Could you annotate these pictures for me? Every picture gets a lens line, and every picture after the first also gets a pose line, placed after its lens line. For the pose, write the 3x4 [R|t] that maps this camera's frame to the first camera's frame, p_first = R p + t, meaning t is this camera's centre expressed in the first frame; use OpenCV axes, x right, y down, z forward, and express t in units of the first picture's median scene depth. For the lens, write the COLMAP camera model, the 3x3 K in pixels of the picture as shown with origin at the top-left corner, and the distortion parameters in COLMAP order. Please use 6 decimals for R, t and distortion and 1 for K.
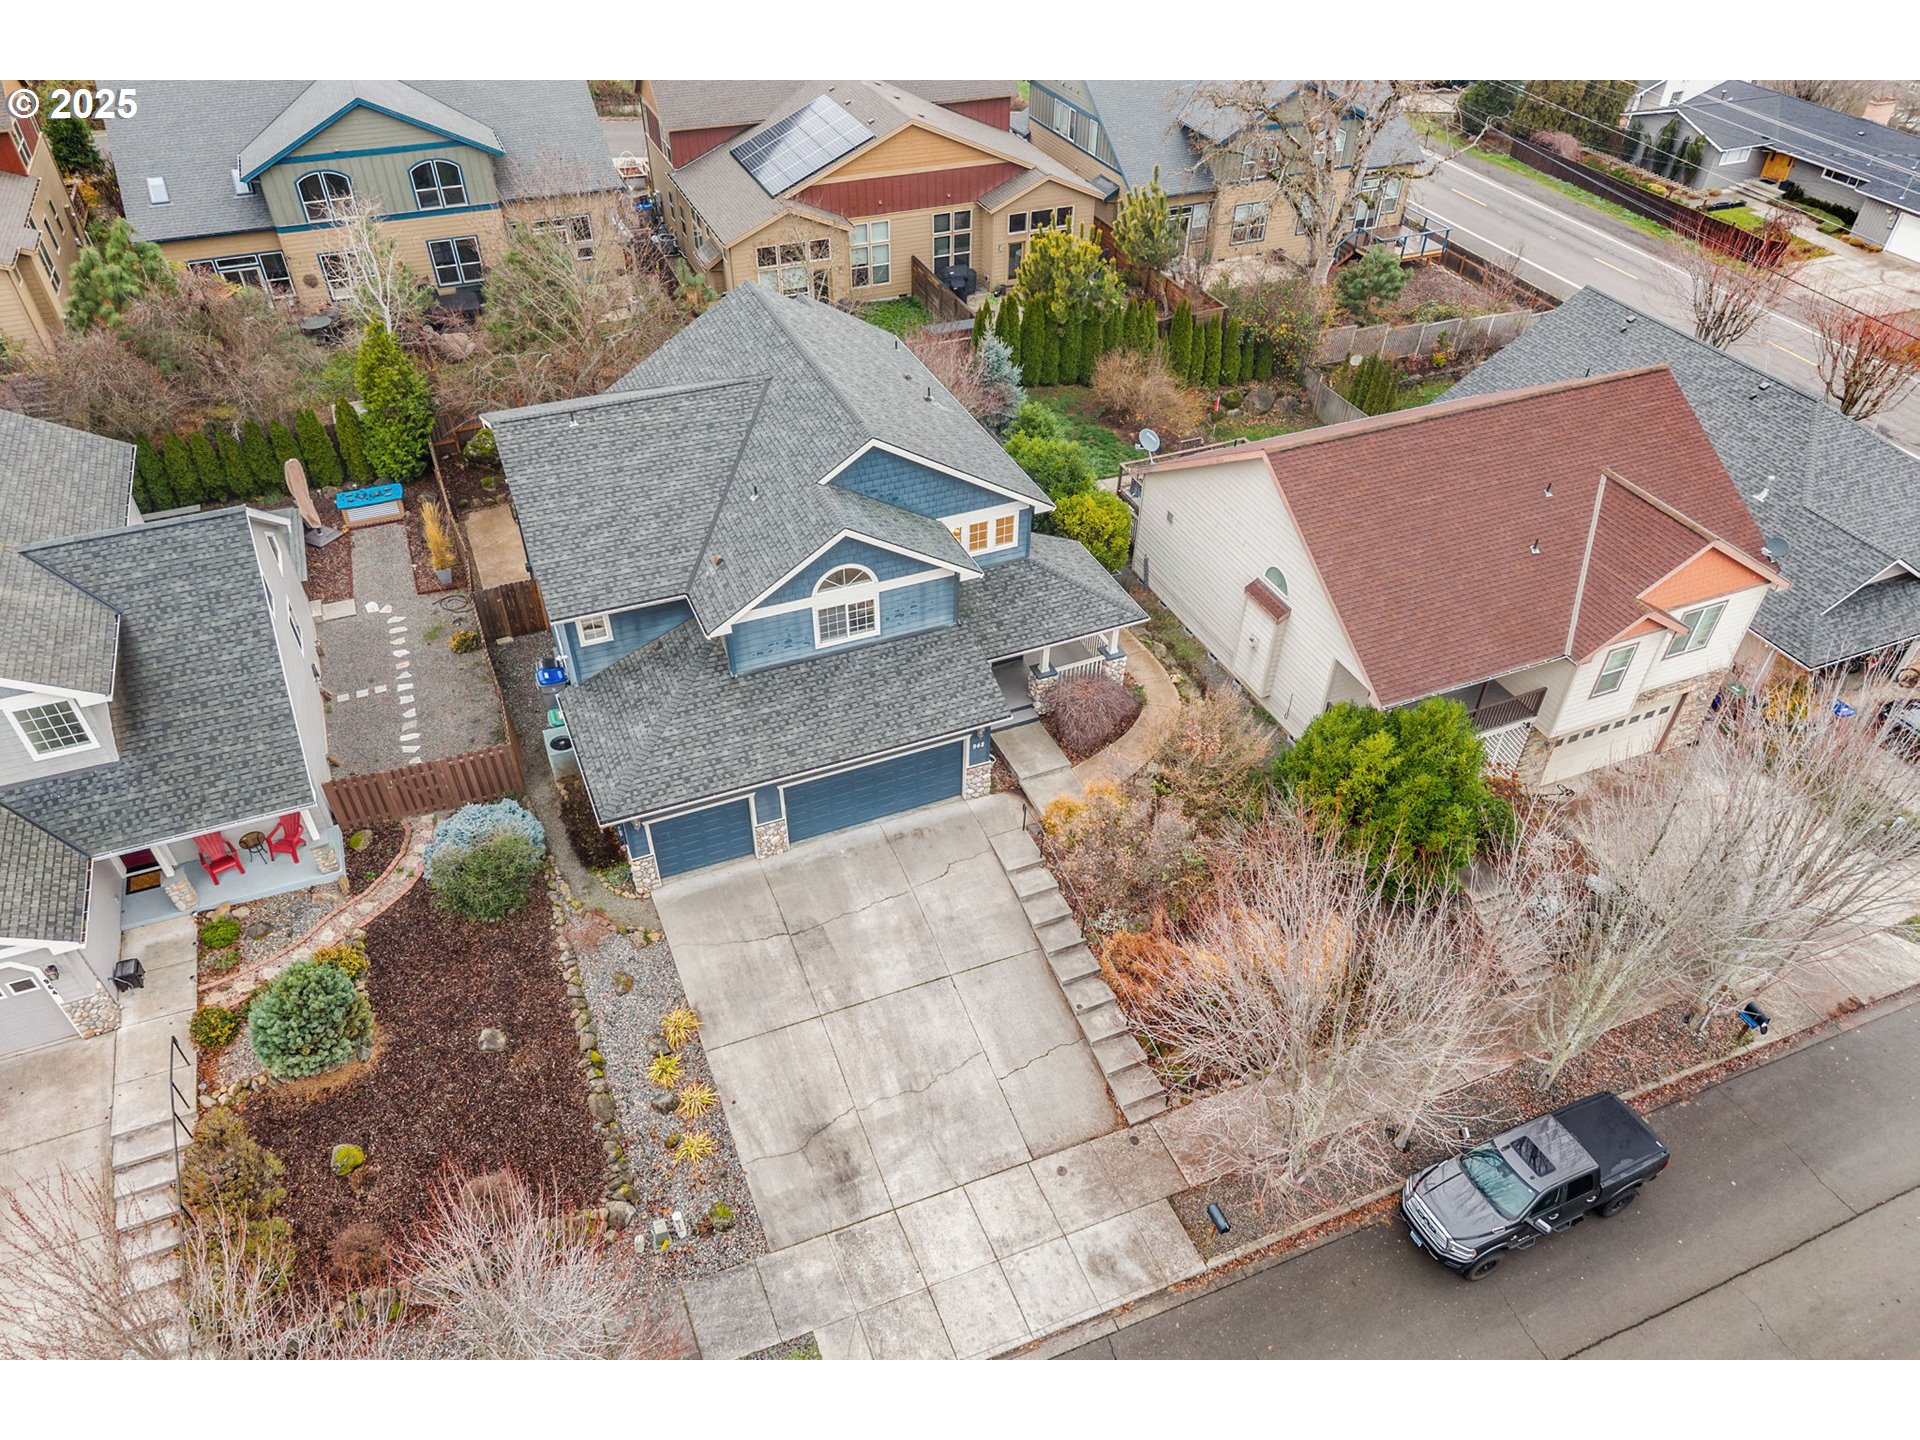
lens RADIAL K [[1299.8, 0, 958.1], [0, 1299.8, 781.9], [0, 0, 1]] dist [0.024377, -0.001802]
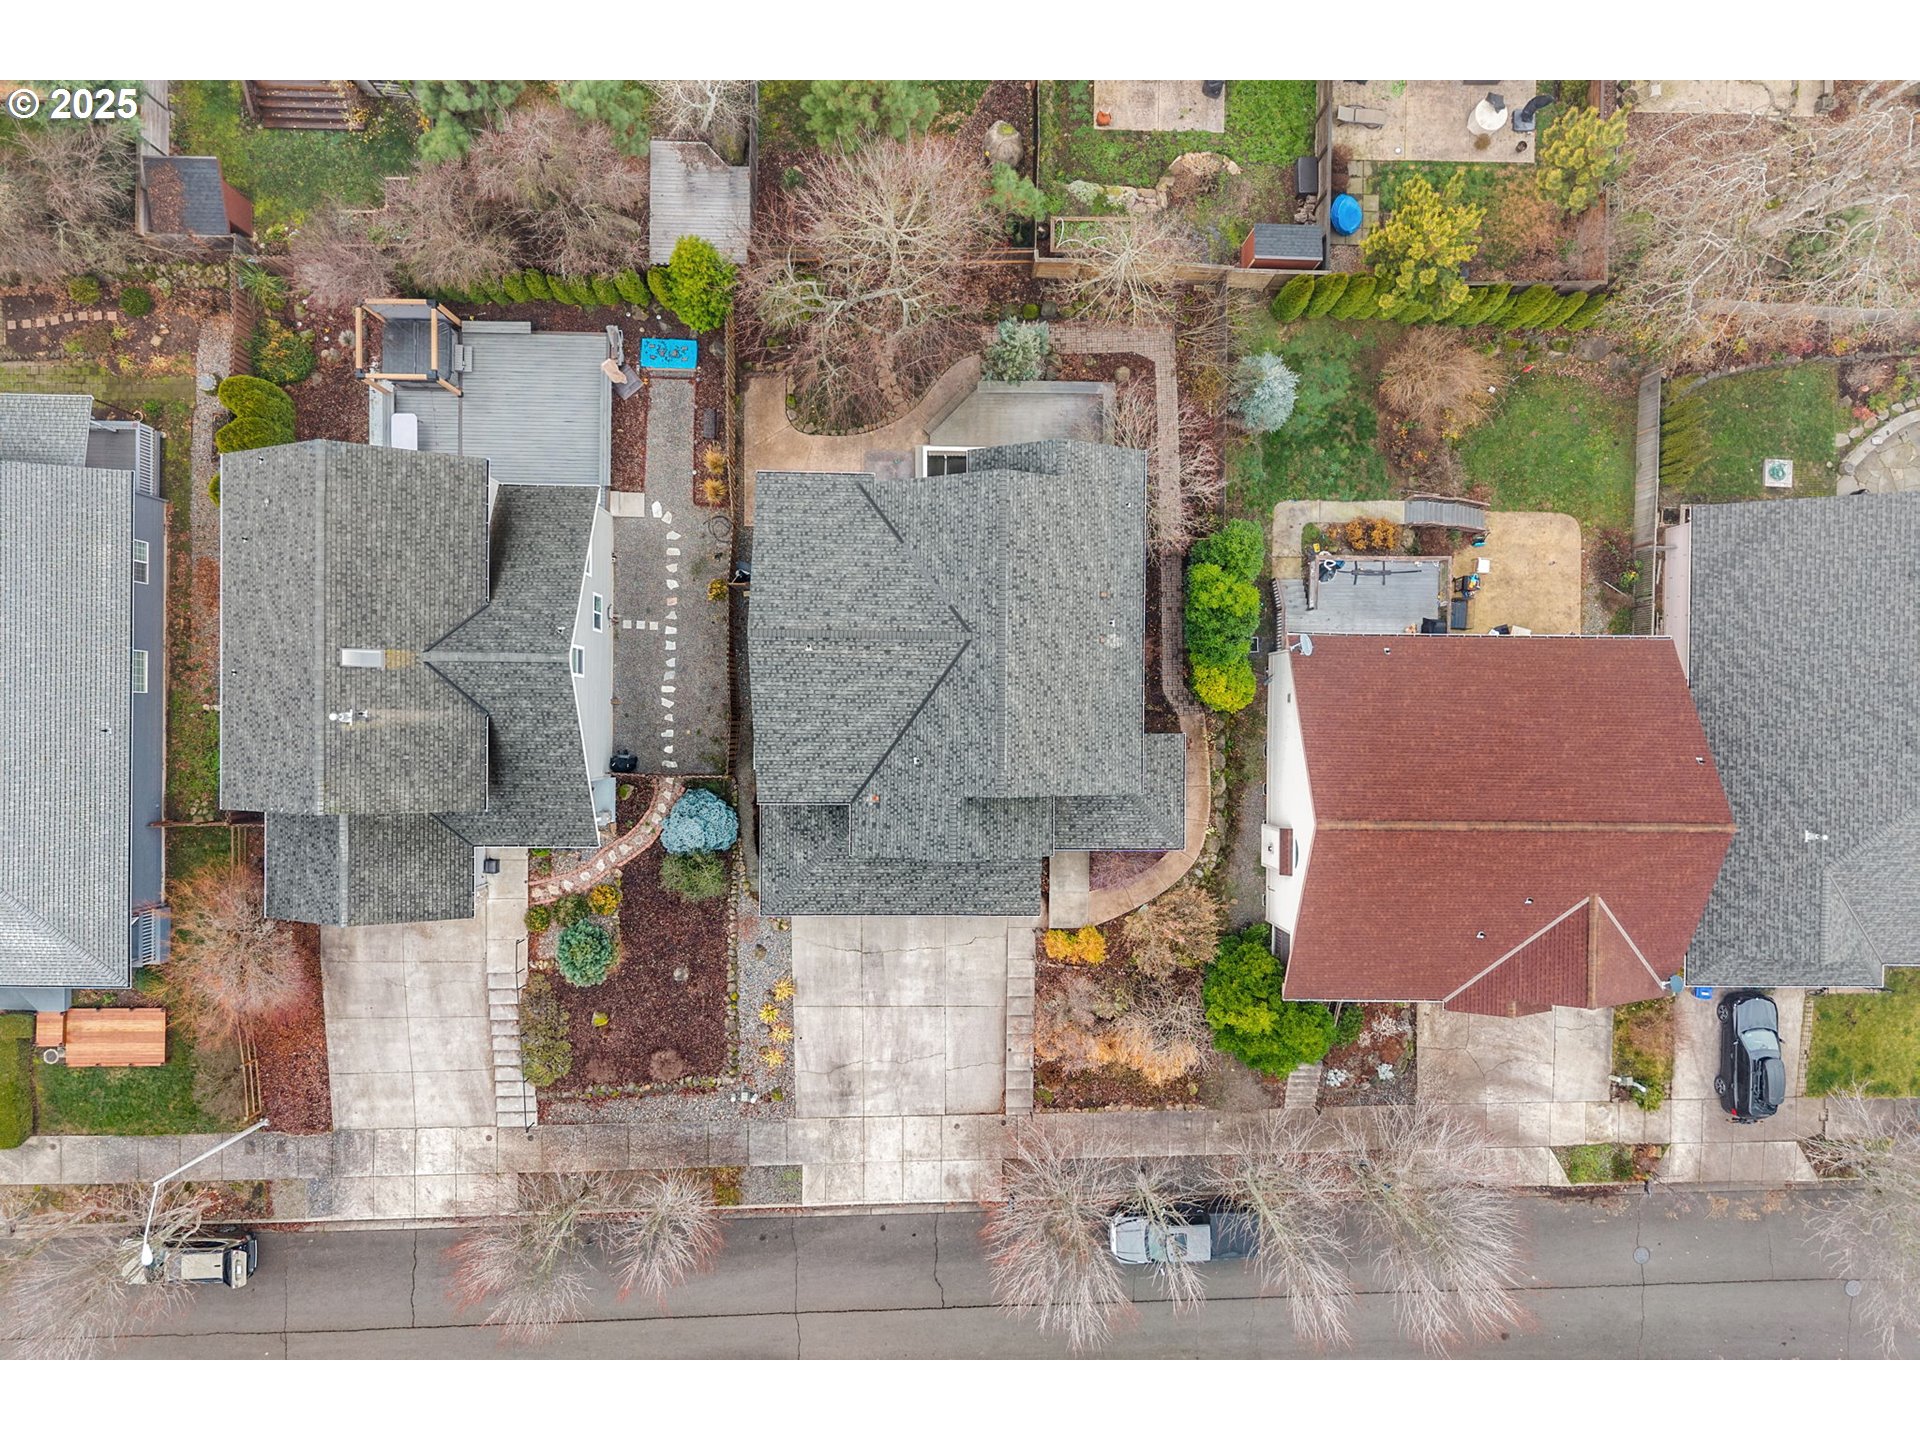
lens RADIAL K [[1280.3, 0, 960.0], [0, 1280.3, 720.0], [0, 0, 1]] dist [0.158857, -0.362999]
pose [[0.917498, 0.397385, 0.016811, -0.157925], [-0.277498, 0.609274, 0.742820, -1.272563], [0.284943, -0.686200, 0.669281, 0.151330]]
